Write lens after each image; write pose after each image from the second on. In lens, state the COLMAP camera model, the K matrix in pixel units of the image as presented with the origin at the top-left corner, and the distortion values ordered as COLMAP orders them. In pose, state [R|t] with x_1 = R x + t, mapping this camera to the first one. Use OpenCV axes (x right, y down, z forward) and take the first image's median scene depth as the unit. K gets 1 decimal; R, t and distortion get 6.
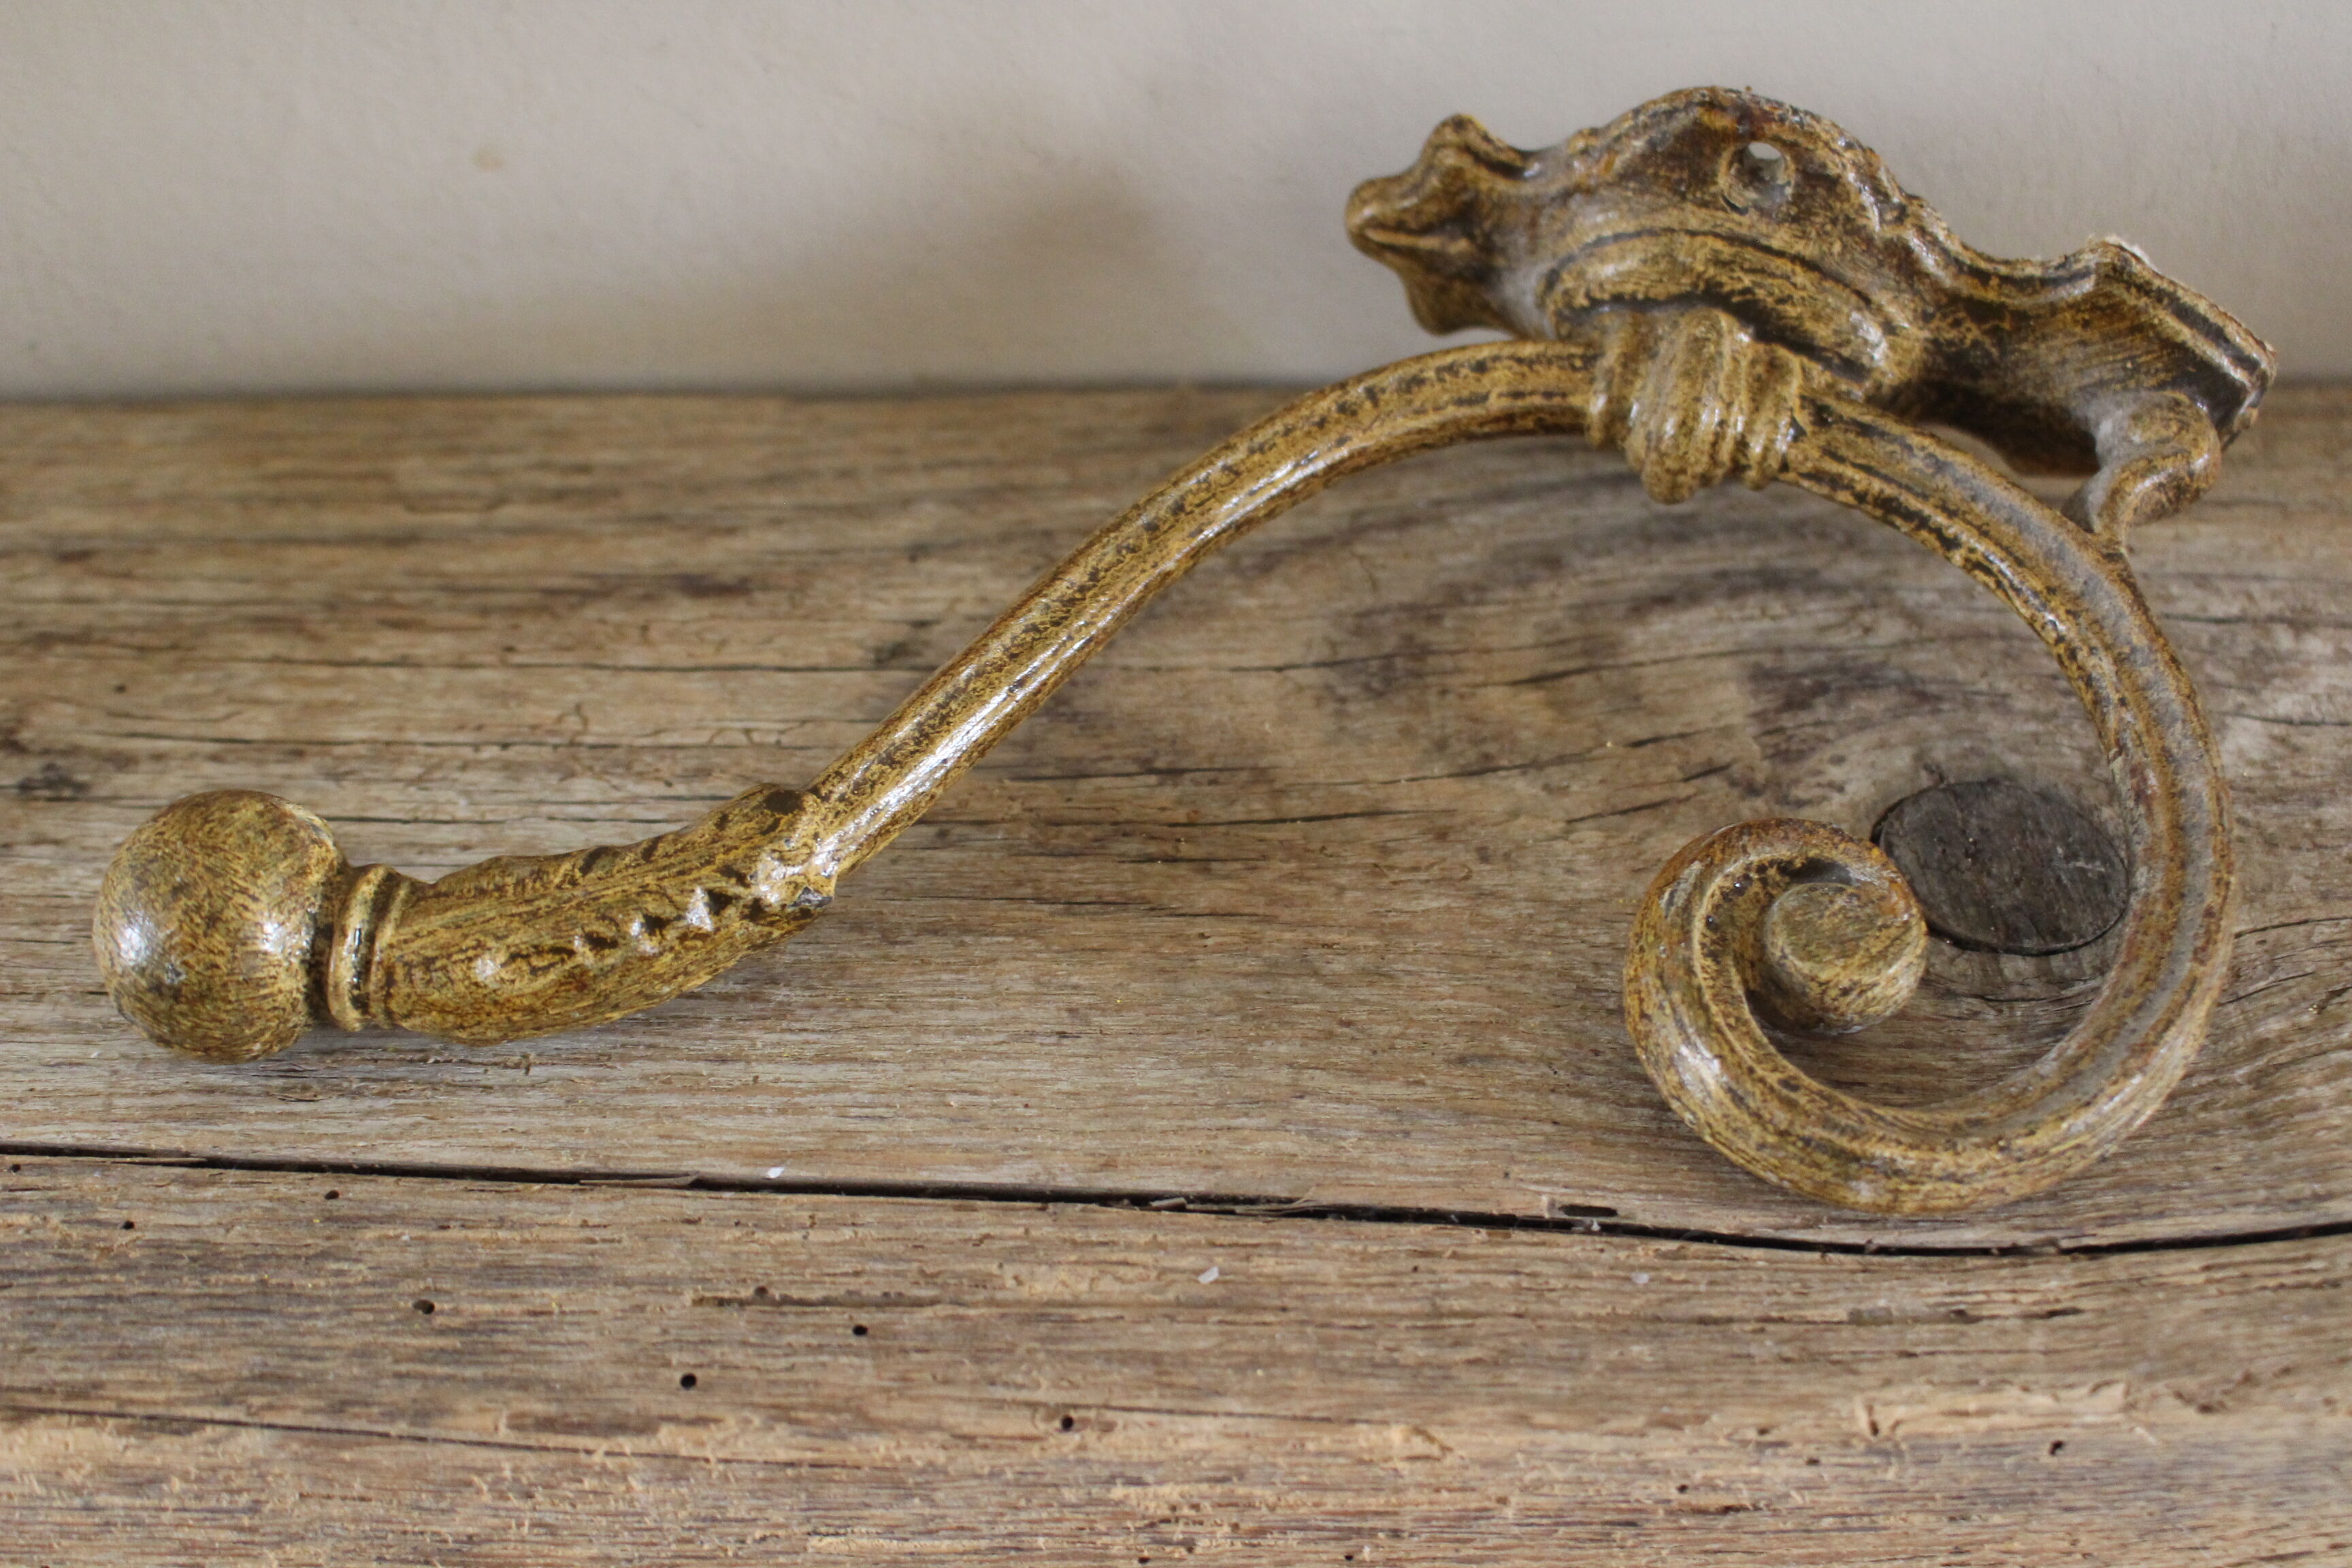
lens RADIAL K [[2711.3, 0, 1177.1], [0, 2711.3, 785.9], [0, 0, 1]] dist [-0.074372, 0.000000]
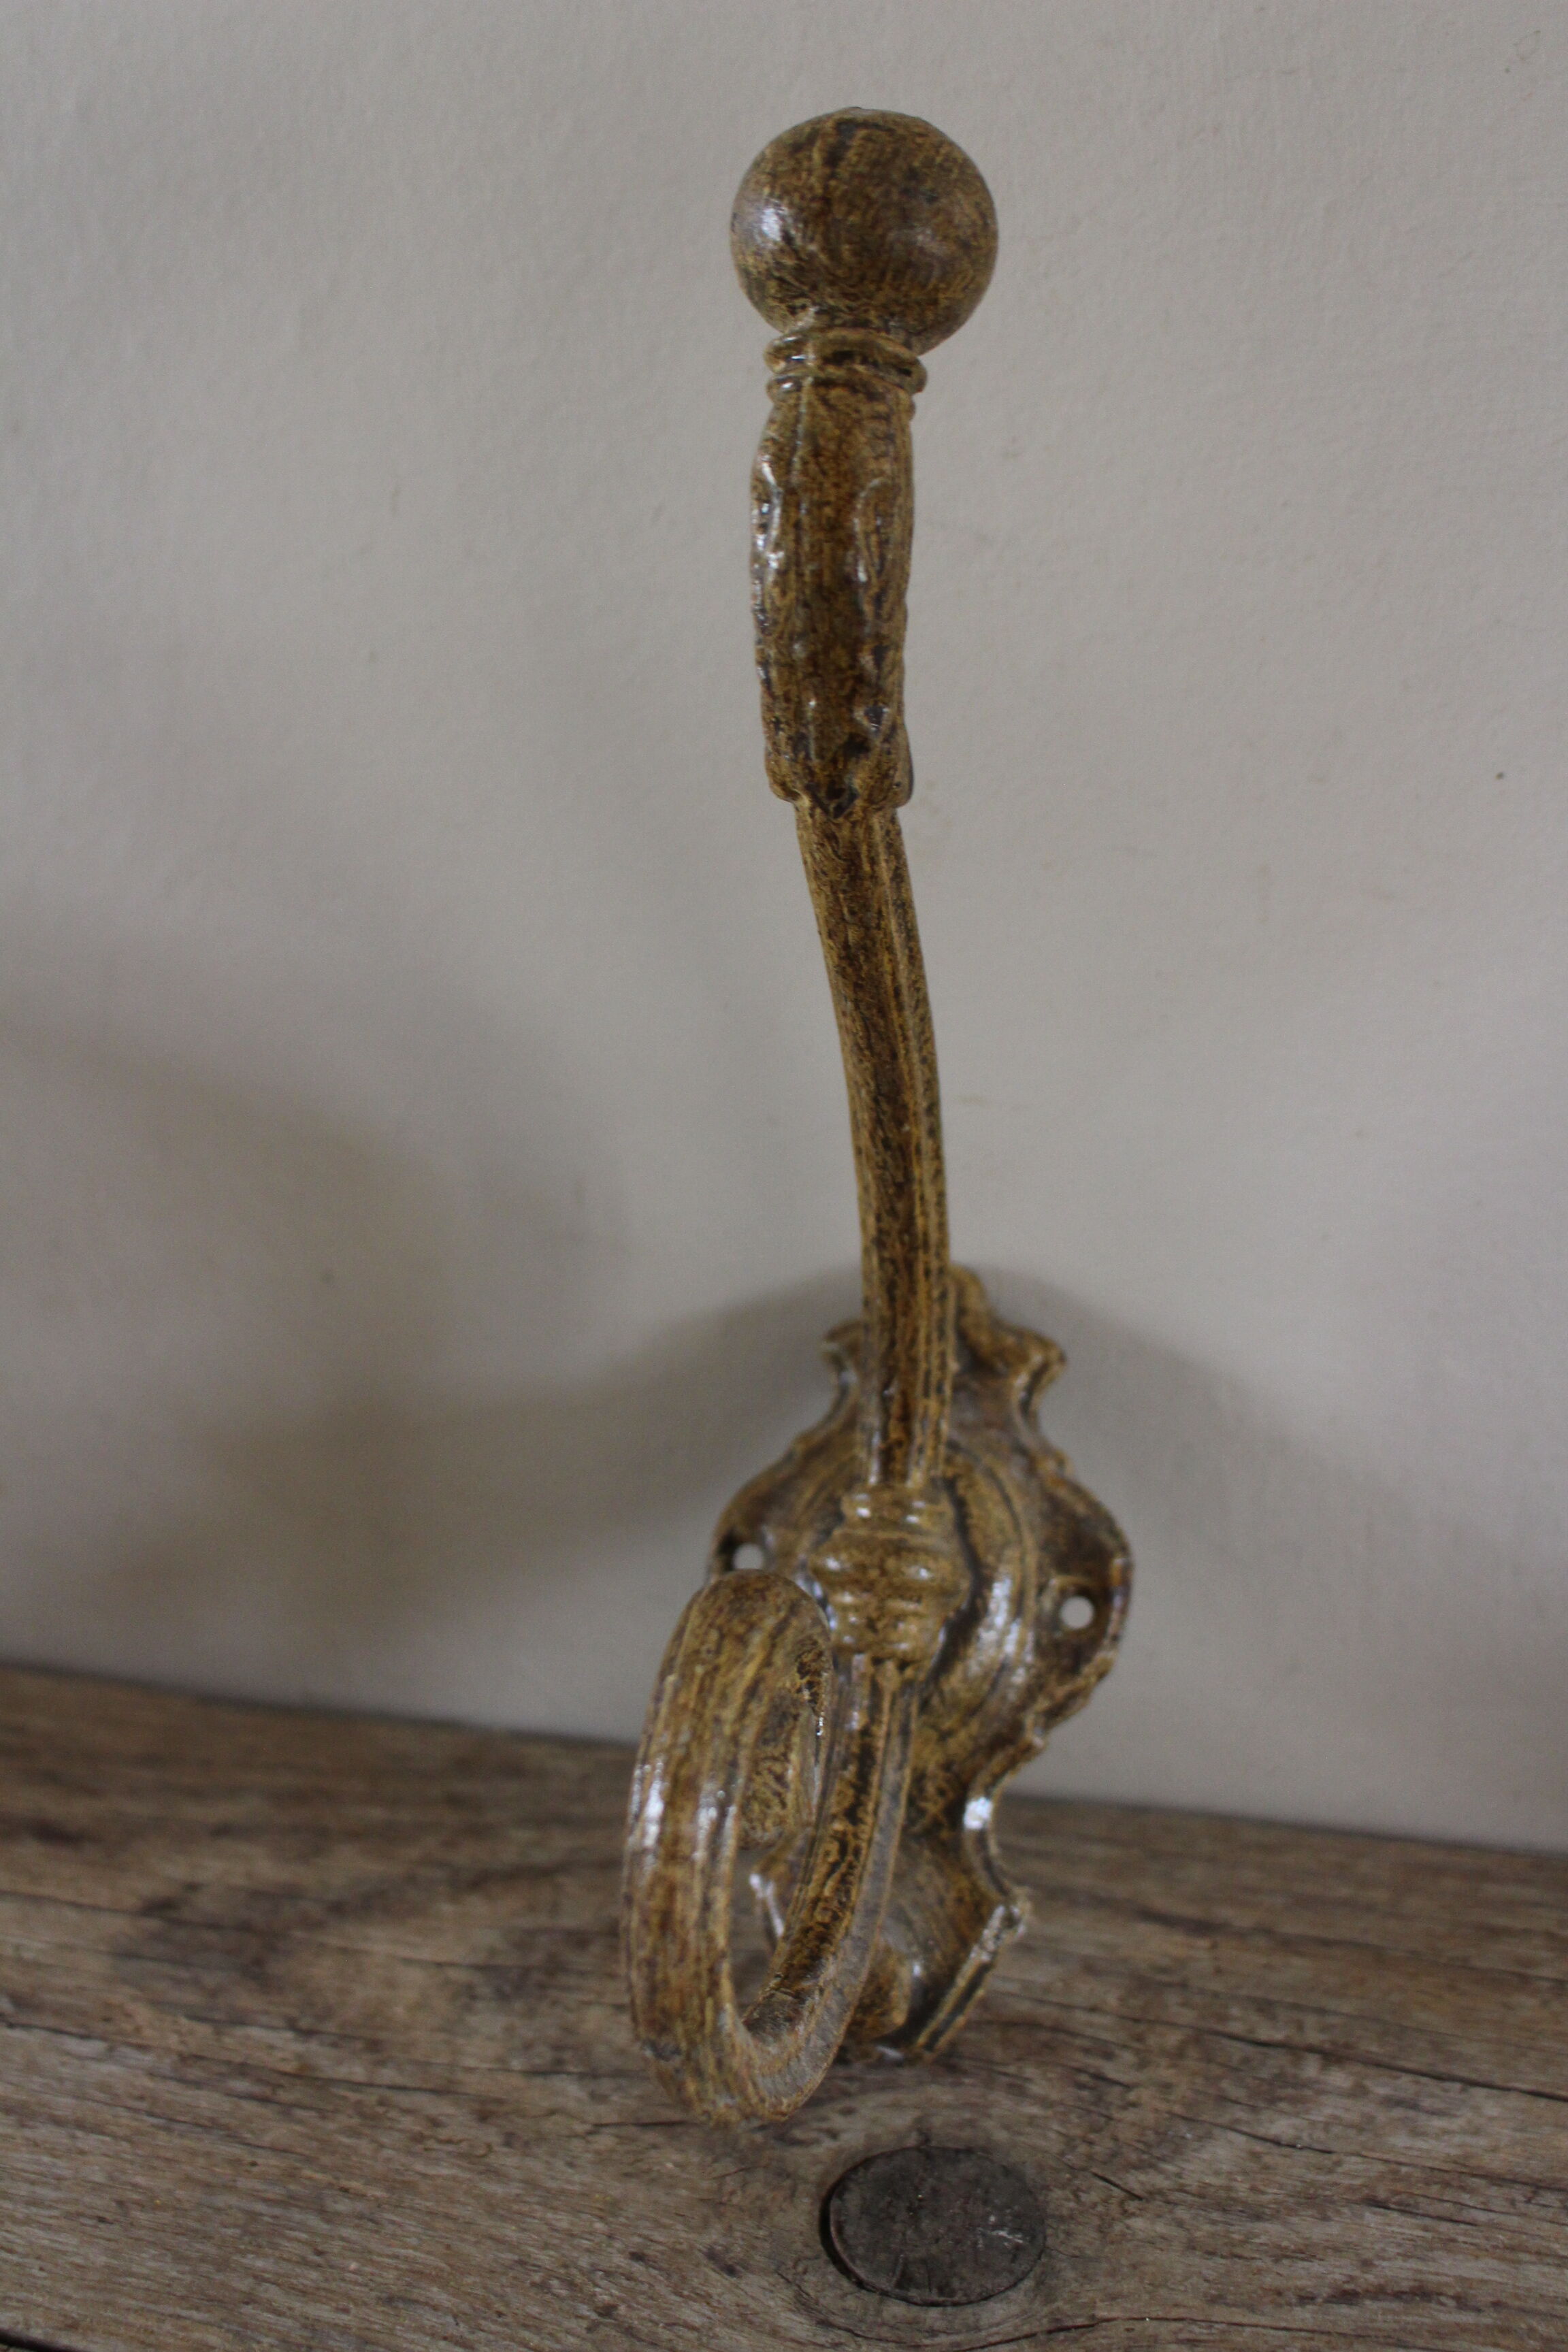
lens RADIAL K [[2711.3, 0, 757.1], [0, 2711.3, 1154.3], [0, 0, 1]] dist [-0.074372, 0.000000]
pose [[0.963196, 0.068345, -0.259964, 0.569807], [-0.155448, 0.930638, -0.331285, -0.005008], [0.219291, 0.359503, 0.907011, -0.240388]]
